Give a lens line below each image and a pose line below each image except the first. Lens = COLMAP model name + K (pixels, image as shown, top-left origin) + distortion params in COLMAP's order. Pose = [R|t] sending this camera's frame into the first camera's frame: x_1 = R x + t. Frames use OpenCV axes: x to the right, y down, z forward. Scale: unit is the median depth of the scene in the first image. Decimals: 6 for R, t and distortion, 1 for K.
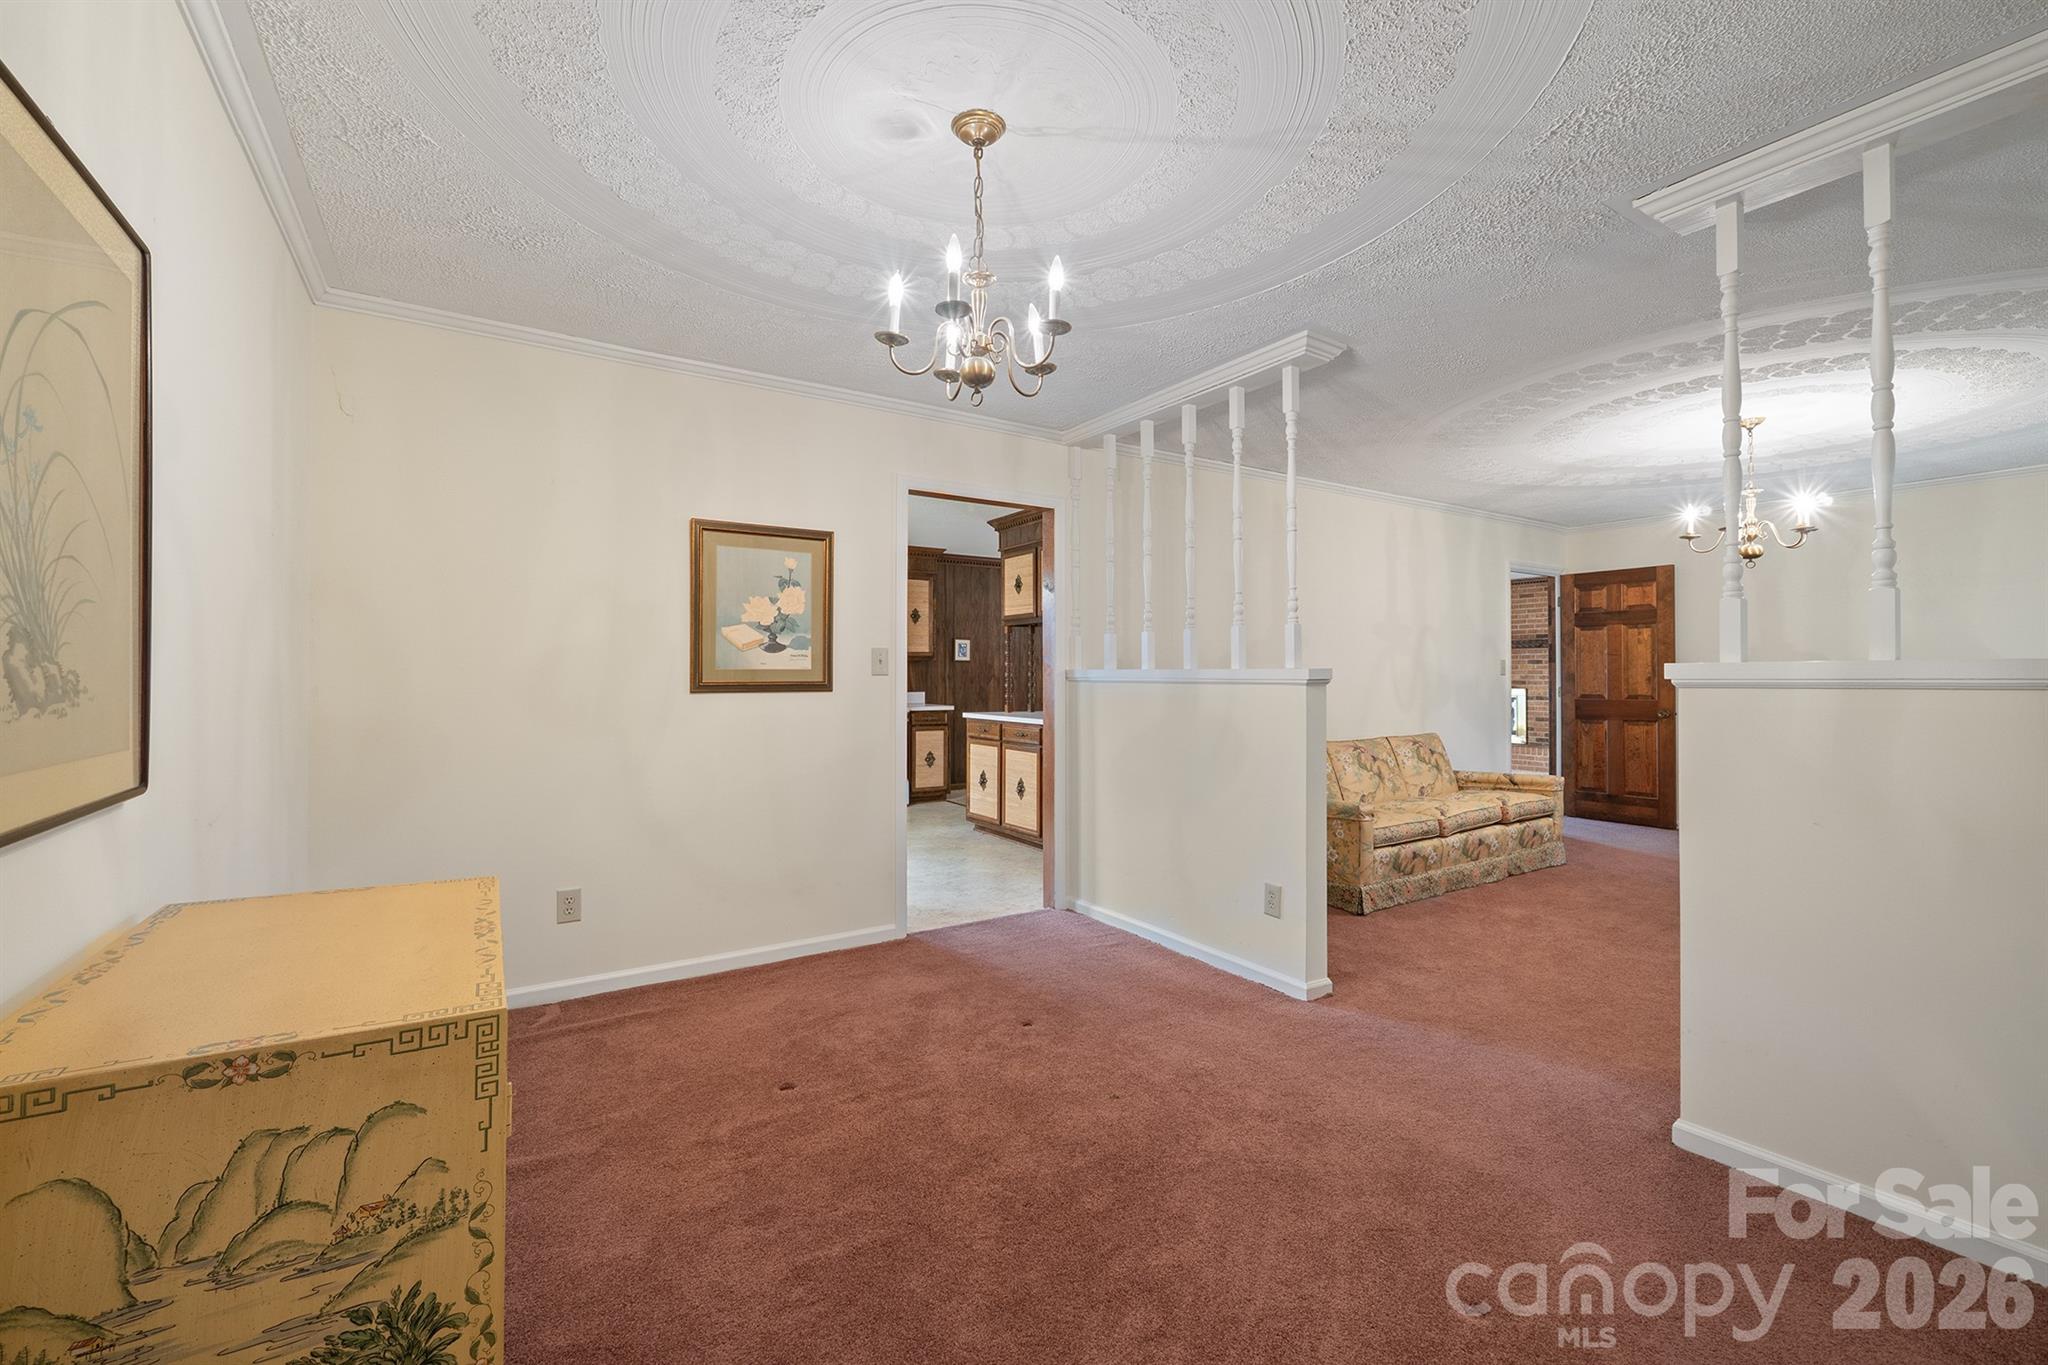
lens RADIAL K [[863.0, 0, 1024.5], [0, 863.0, 670.3], [0, 0, 1]] dist [-0.002943, -0.001265]
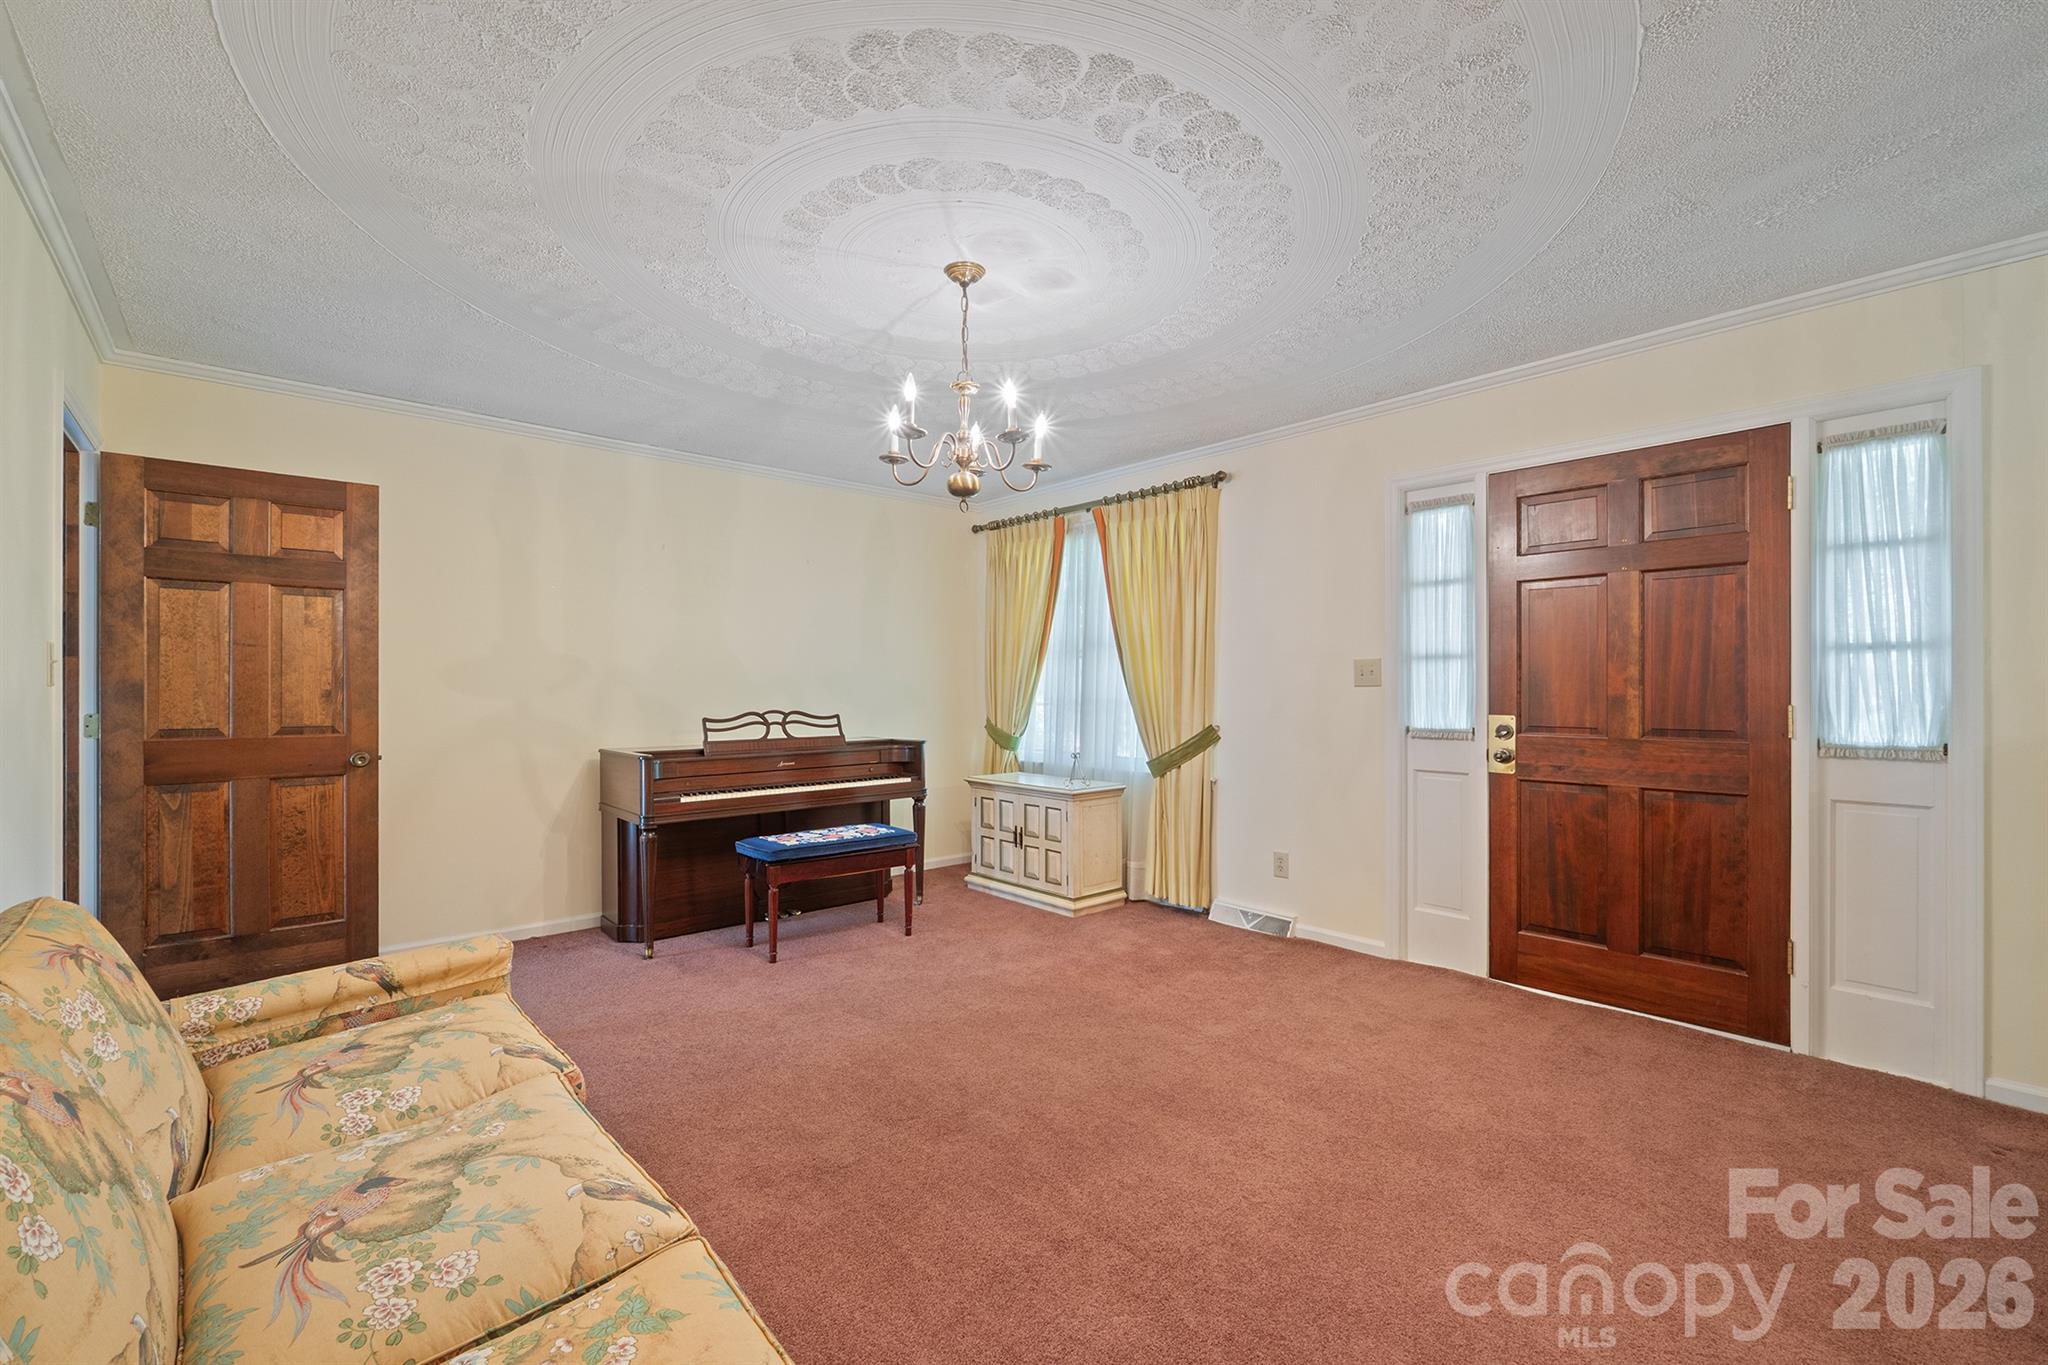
lens RADIAL K [[863.0, 0, 1025.4], [0, 863.0, 687.8], [0, 0, 1]] dist [-0.002943, -0.001265]
pose [[-0.157715, 0.007846, 0.987454, 0.140456], [-0.003230, 0.999959, -0.008461, 0.009050], [-0.987479, -0.004524, -0.157683, 0.658527]]
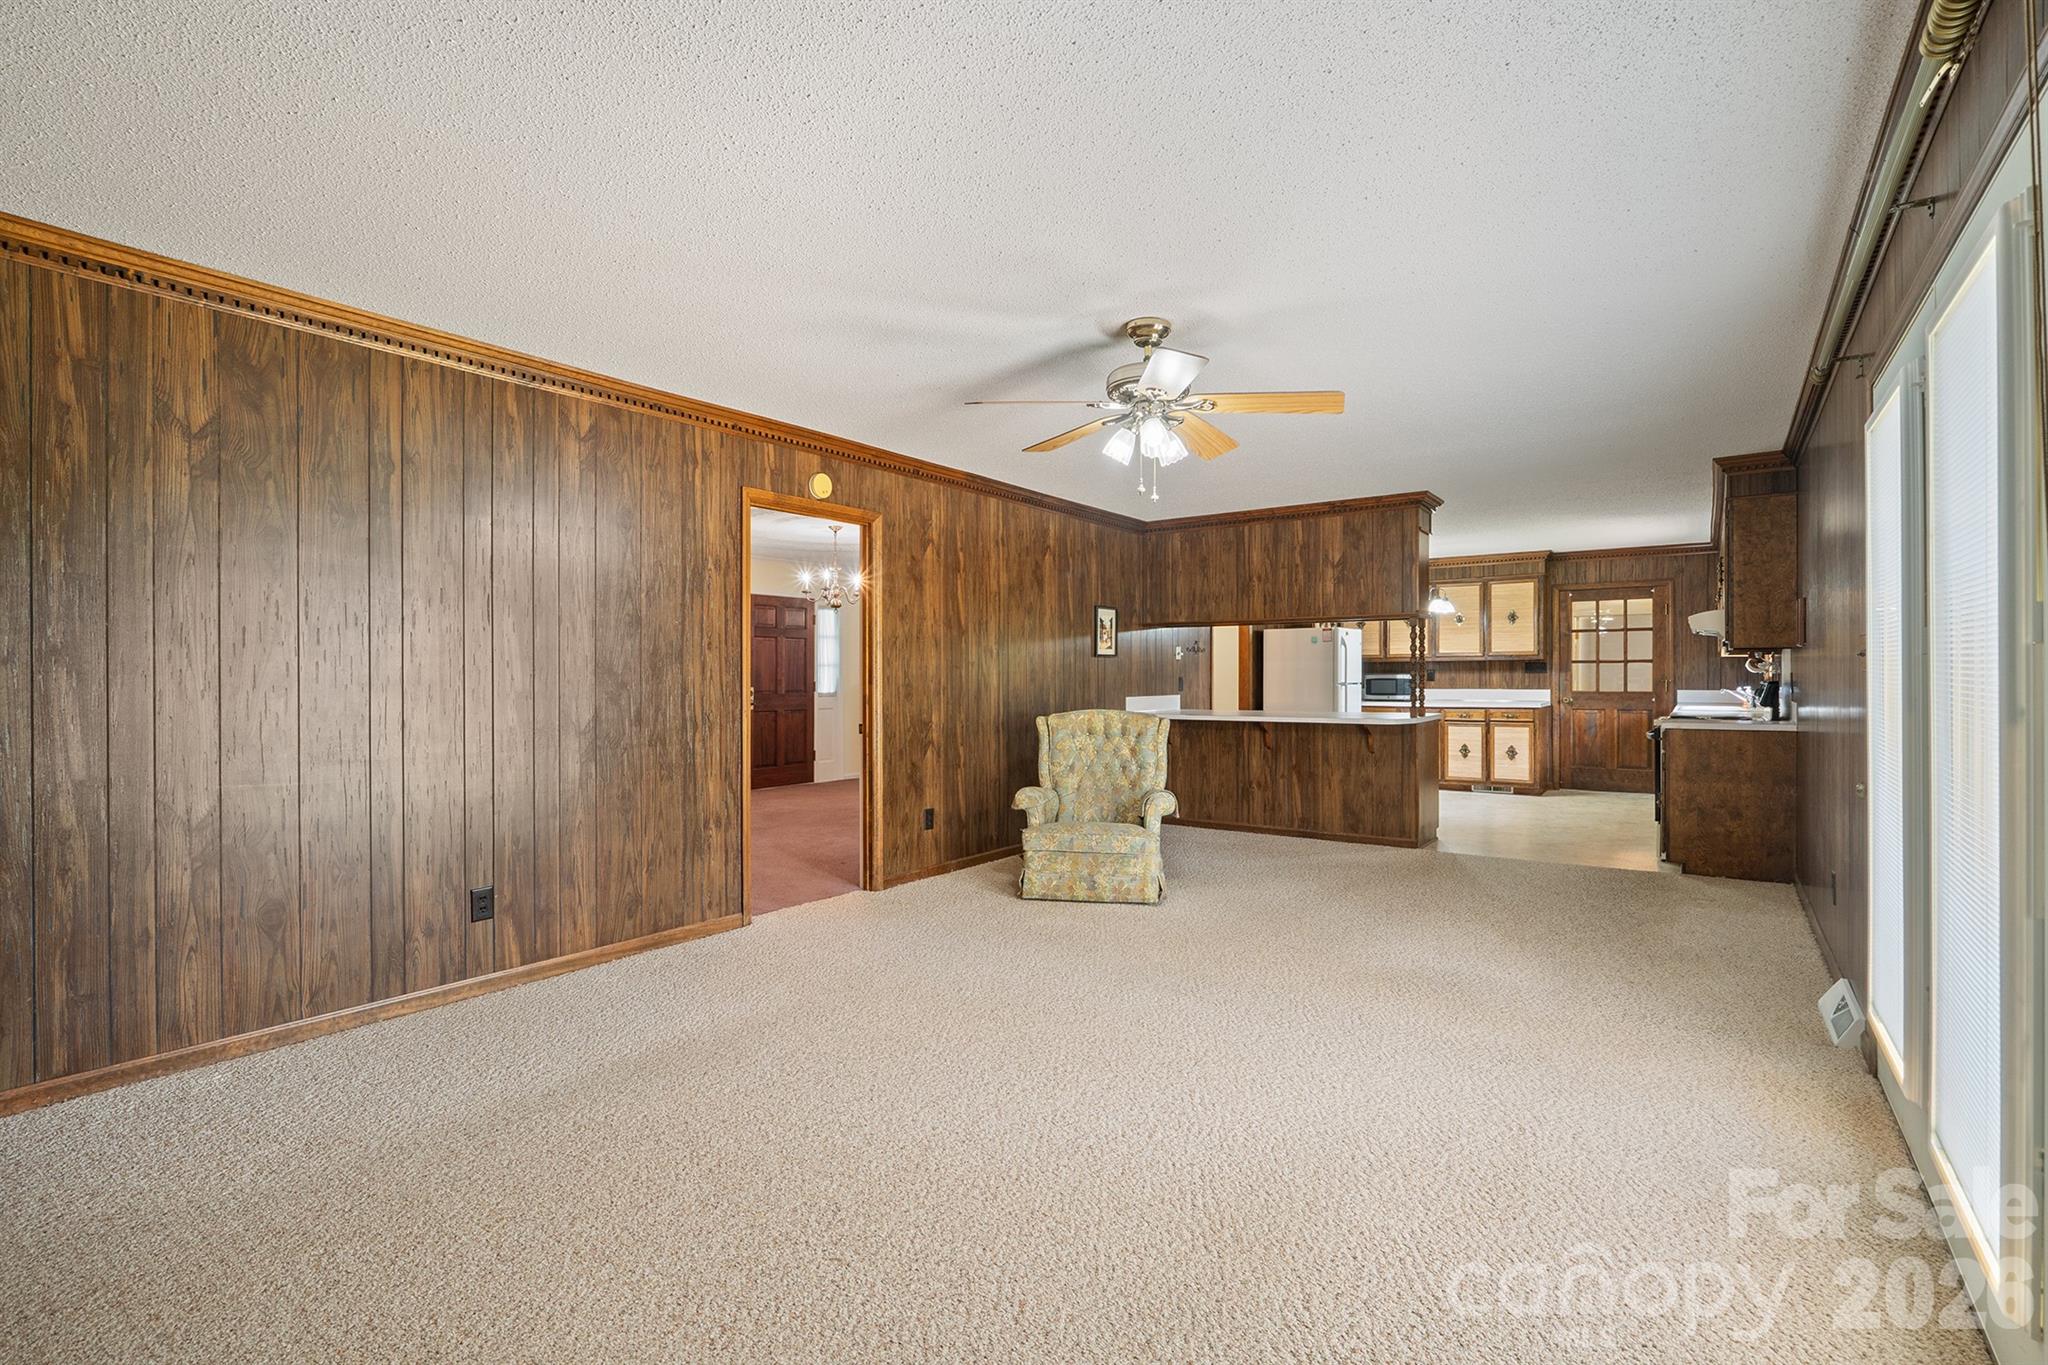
lens RADIAL K [[935.2, 0, 1027.8], [0, 935.2, 679.9], [0, 0, 1]] dist [-0.007967, 0.000988]
pose [[-0.930567, 0.004074, -0.366100, 0.729995], [0.004276, 0.999991, 0.000258, 0.009333], [0.366098, -0.001325, -0.930575, 1.789216]]
